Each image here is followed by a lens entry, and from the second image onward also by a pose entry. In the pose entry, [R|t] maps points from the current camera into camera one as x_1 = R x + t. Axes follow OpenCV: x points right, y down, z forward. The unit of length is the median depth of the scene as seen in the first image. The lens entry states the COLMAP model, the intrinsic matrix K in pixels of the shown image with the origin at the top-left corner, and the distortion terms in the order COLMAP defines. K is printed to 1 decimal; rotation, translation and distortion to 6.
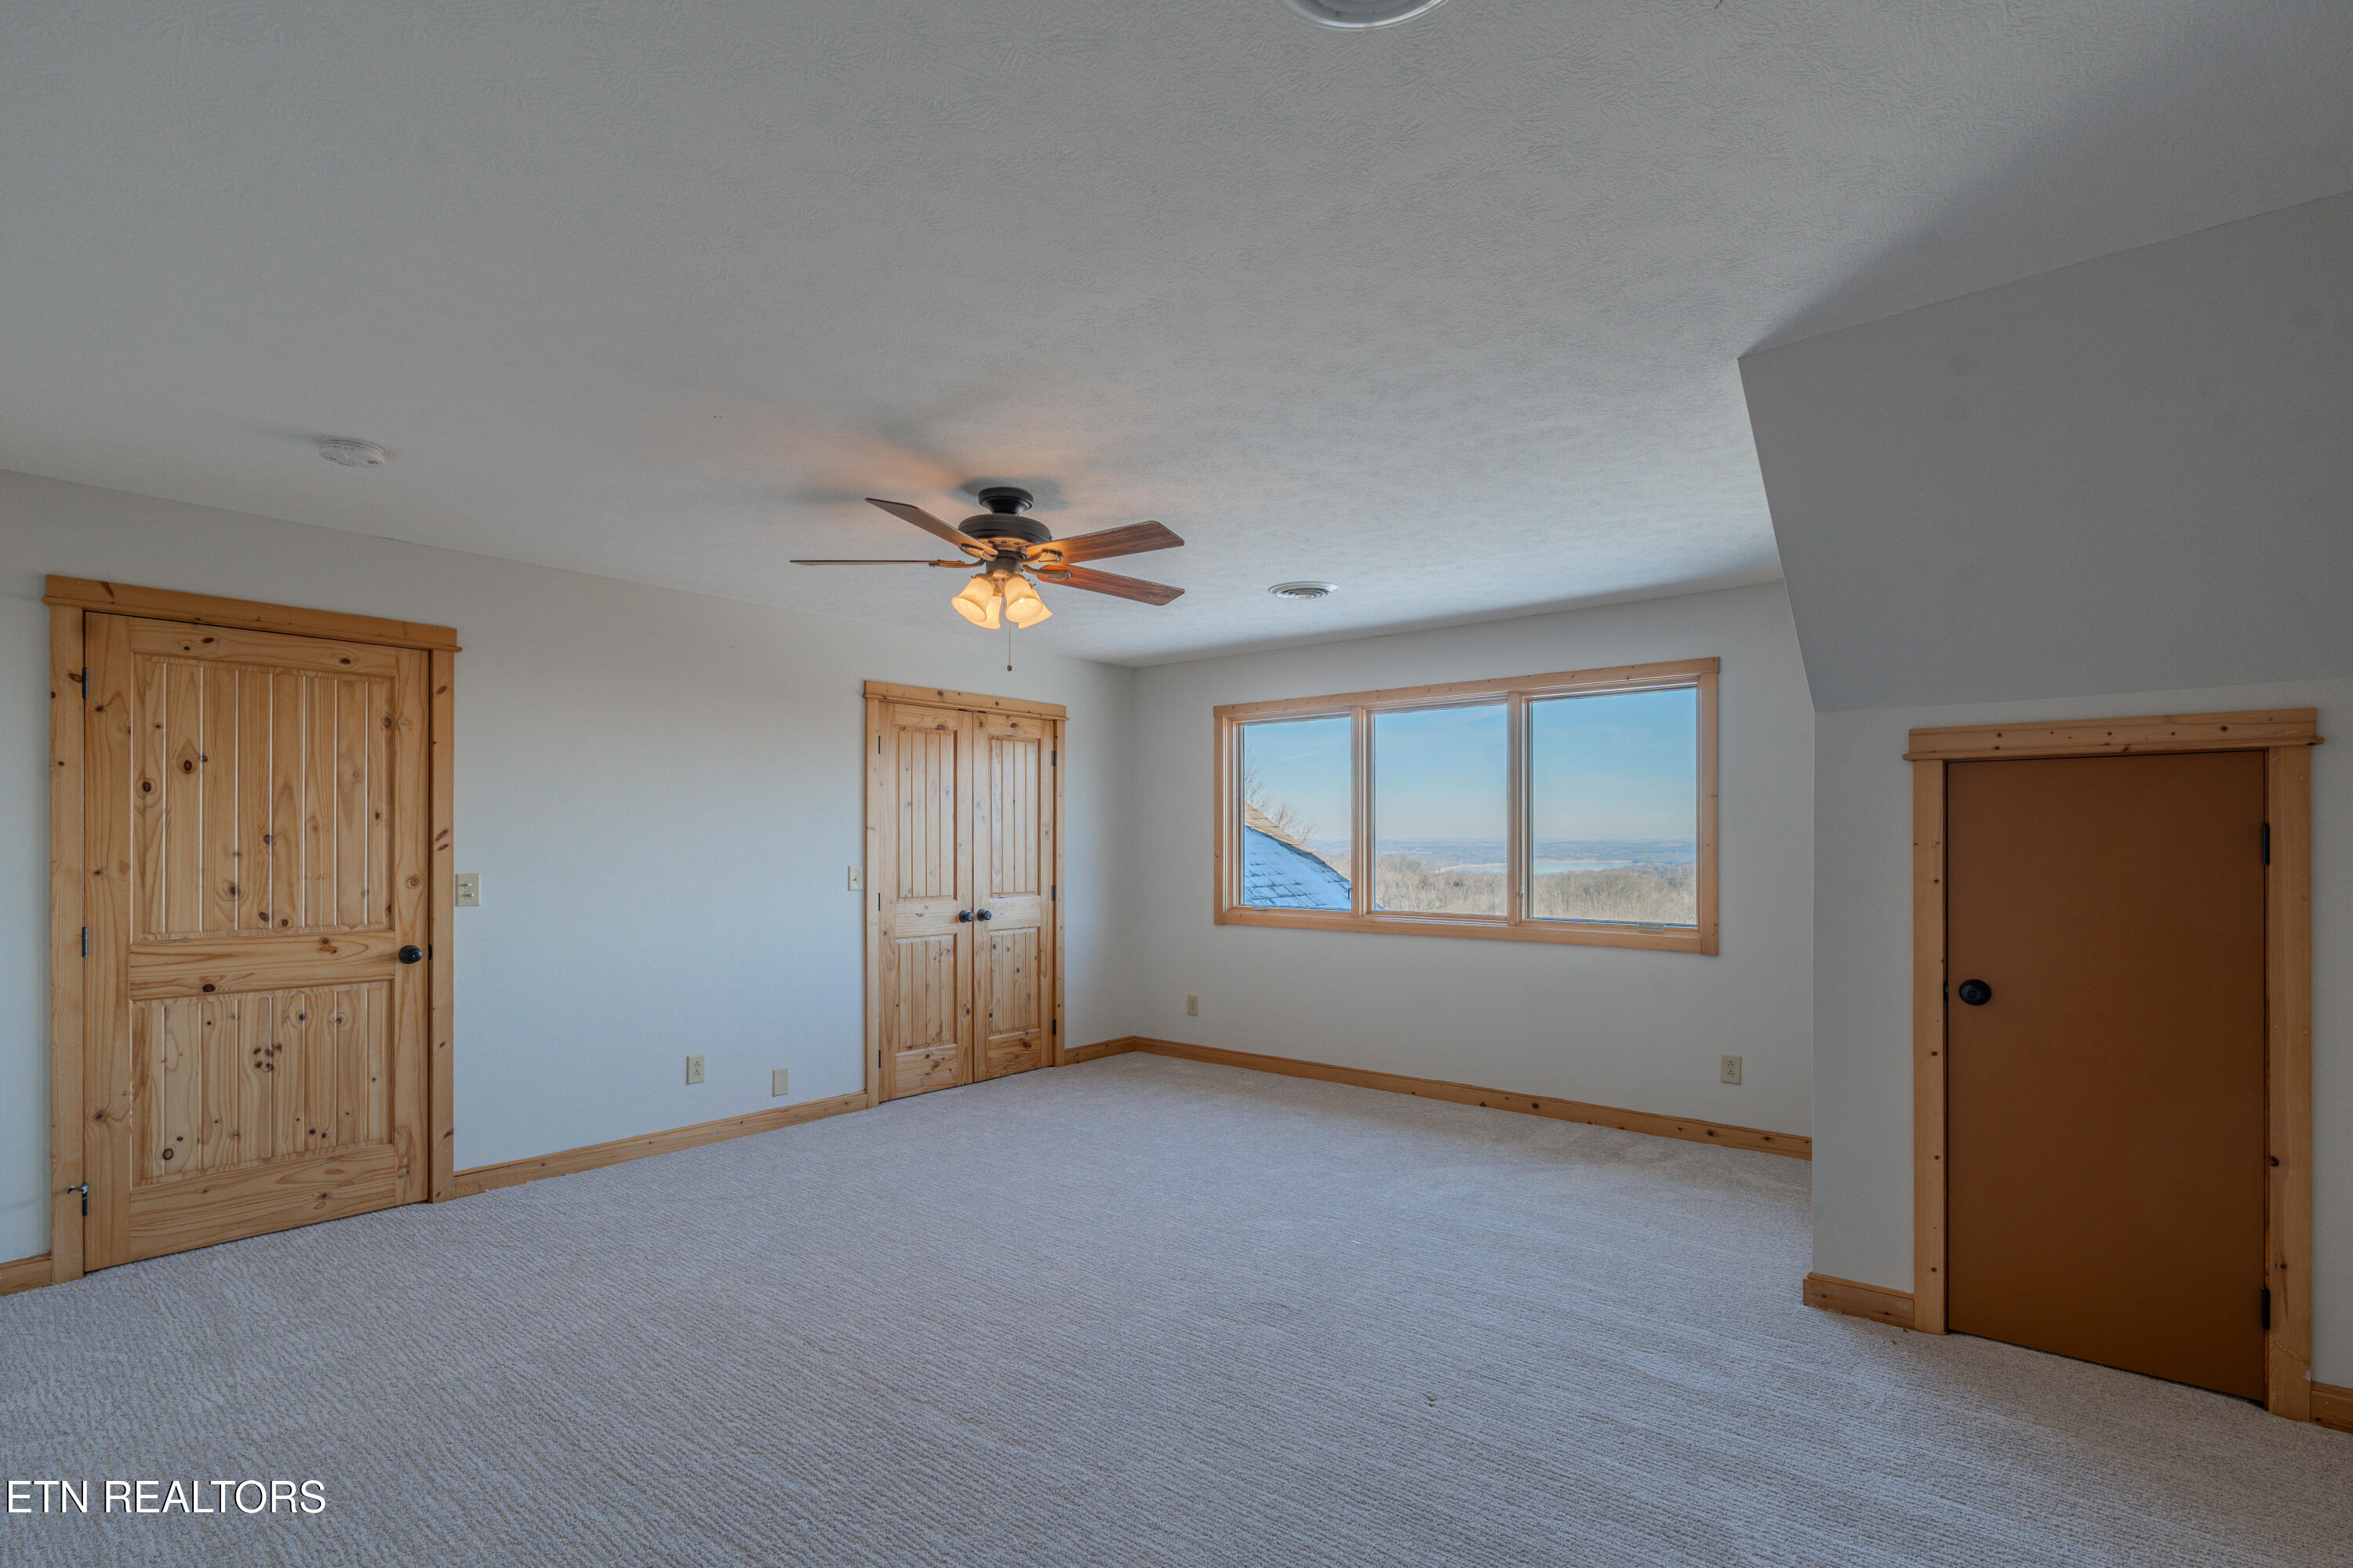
lens RADIAL K [[1086.3, 0, 1179.7], [0, 1086.3, 848.8], [0, 0, 1]] dist [-0.000715, 0.000317]
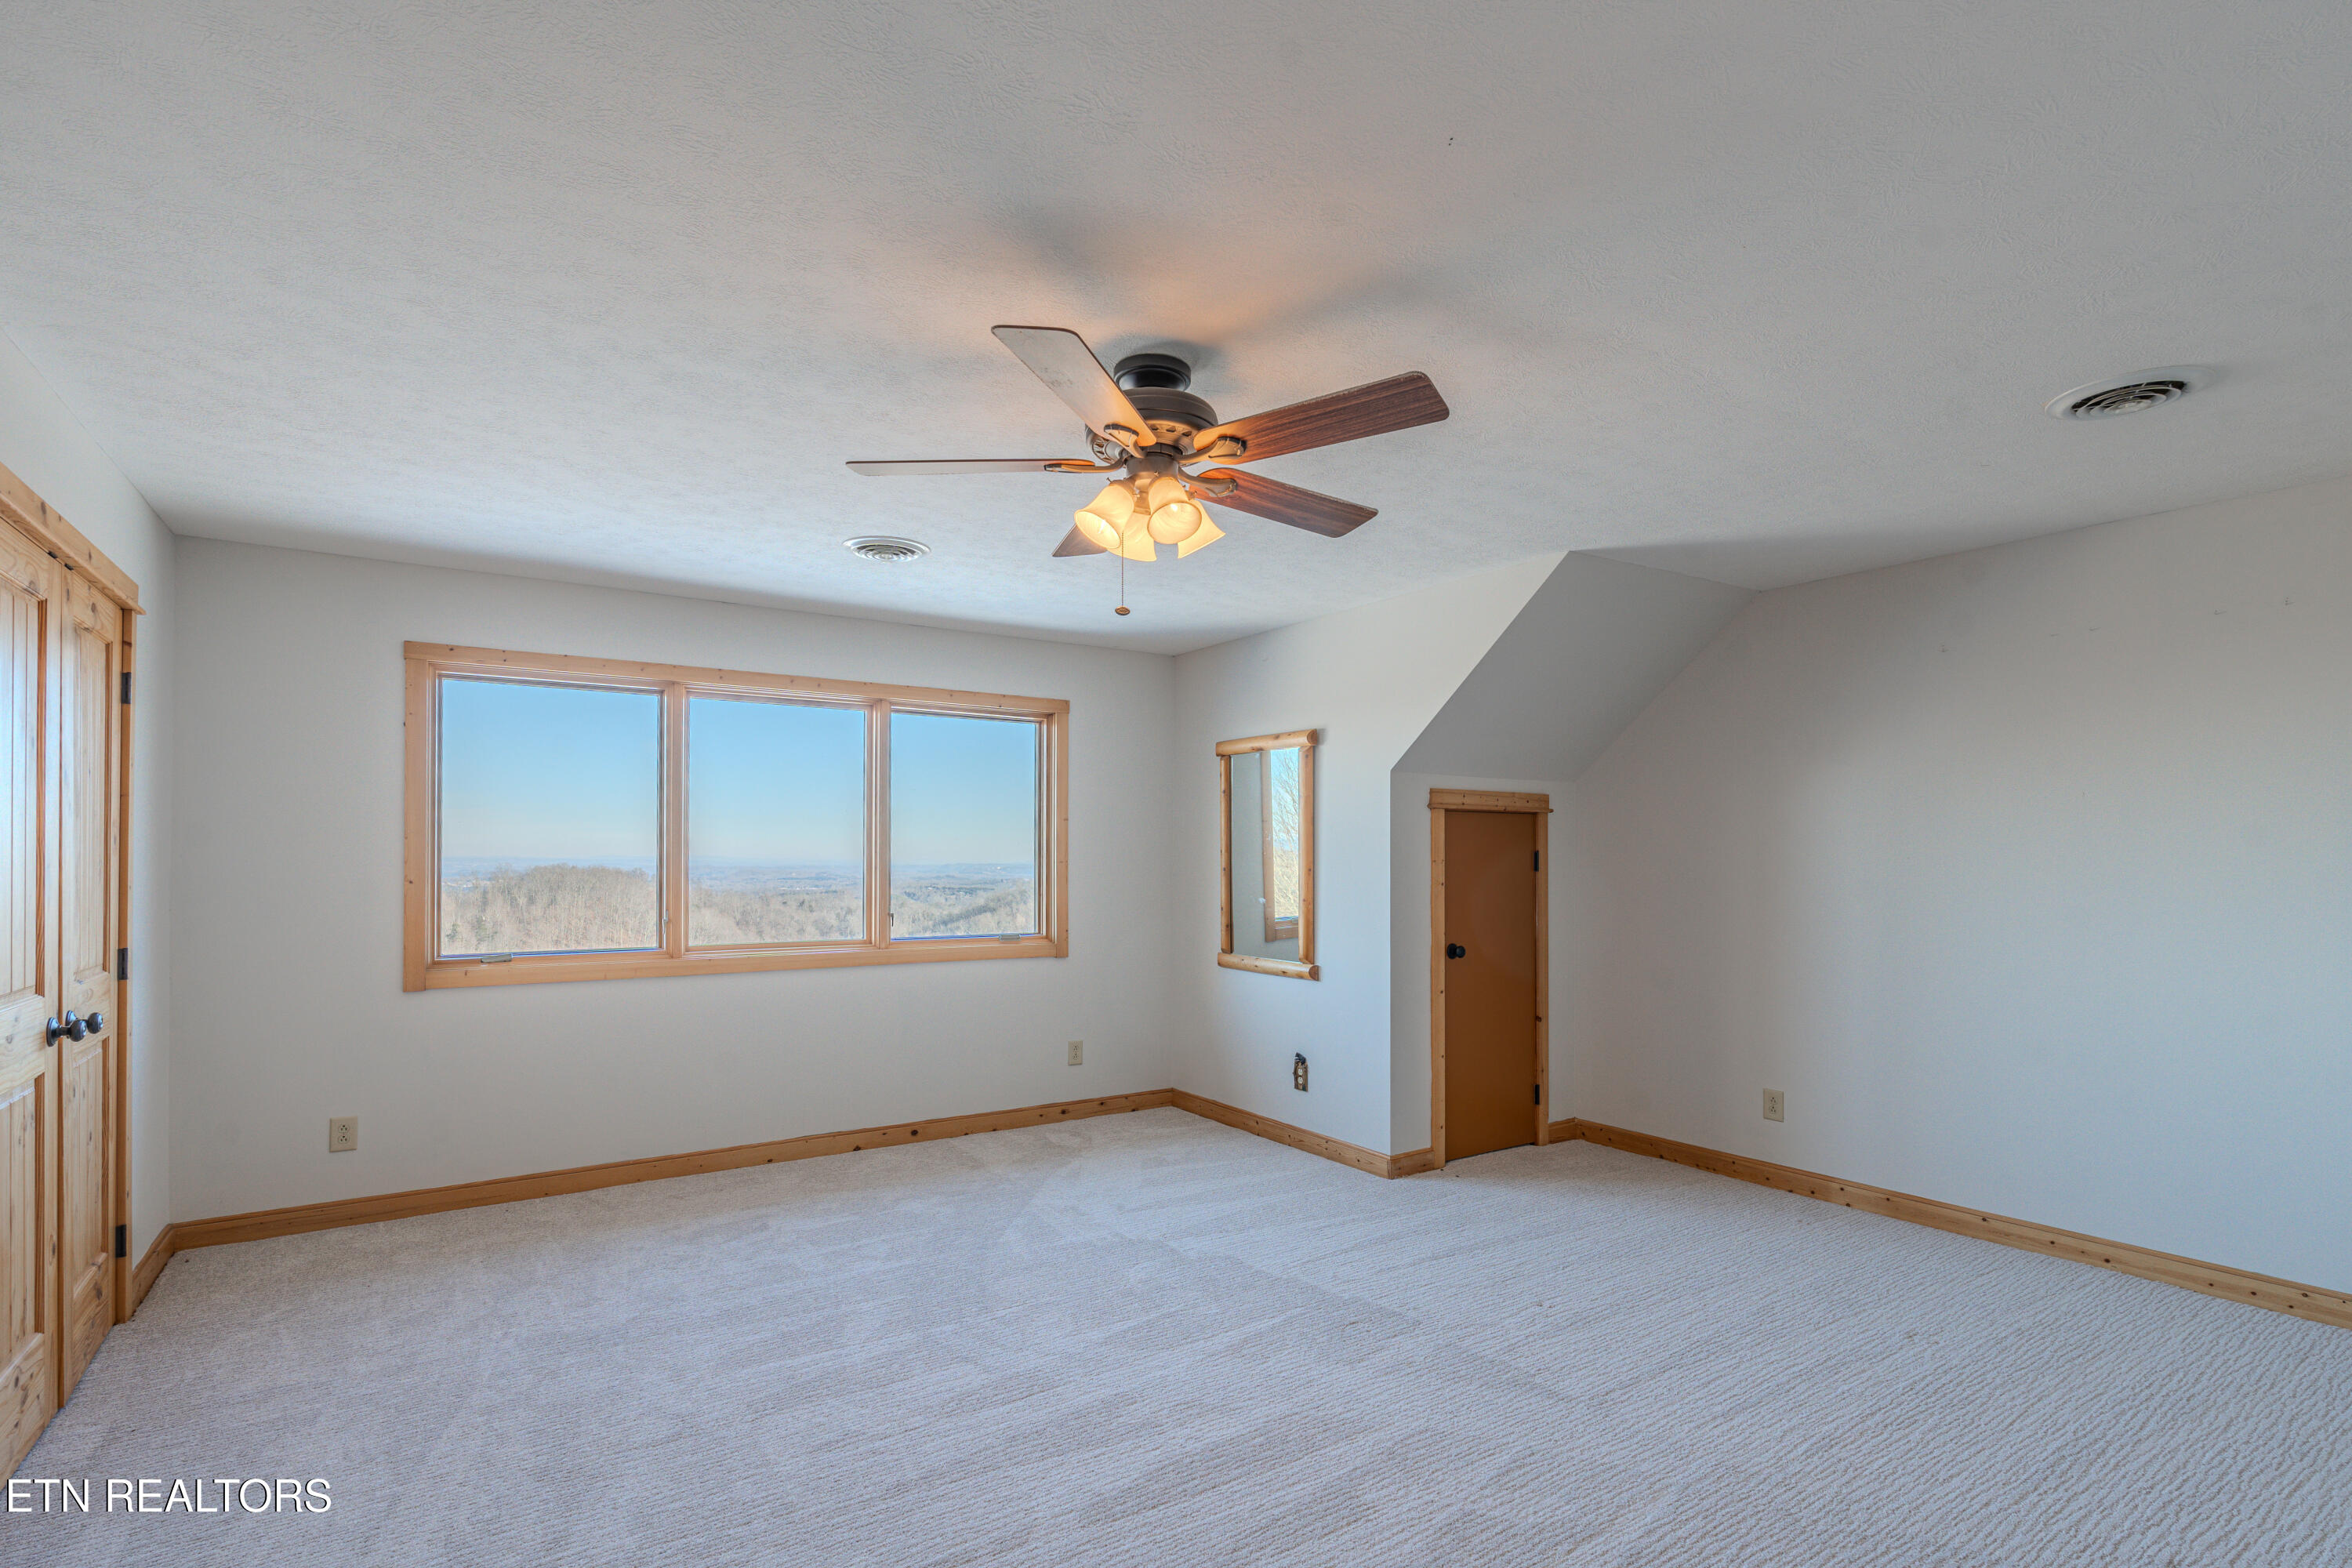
lens RADIAL K [[1085.8, 0, 1179.2], [0, 1085.8, 848.8], [0, 0, 1]] dist [-0.000715, 0.000317]
pose [[0.305518, 0.007974, 0.952153, -0.613070], [0.005116, 0.999937, -0.010015, -0.005451], [-0.952172, 0.007931, 0.305458, 0.565427]]
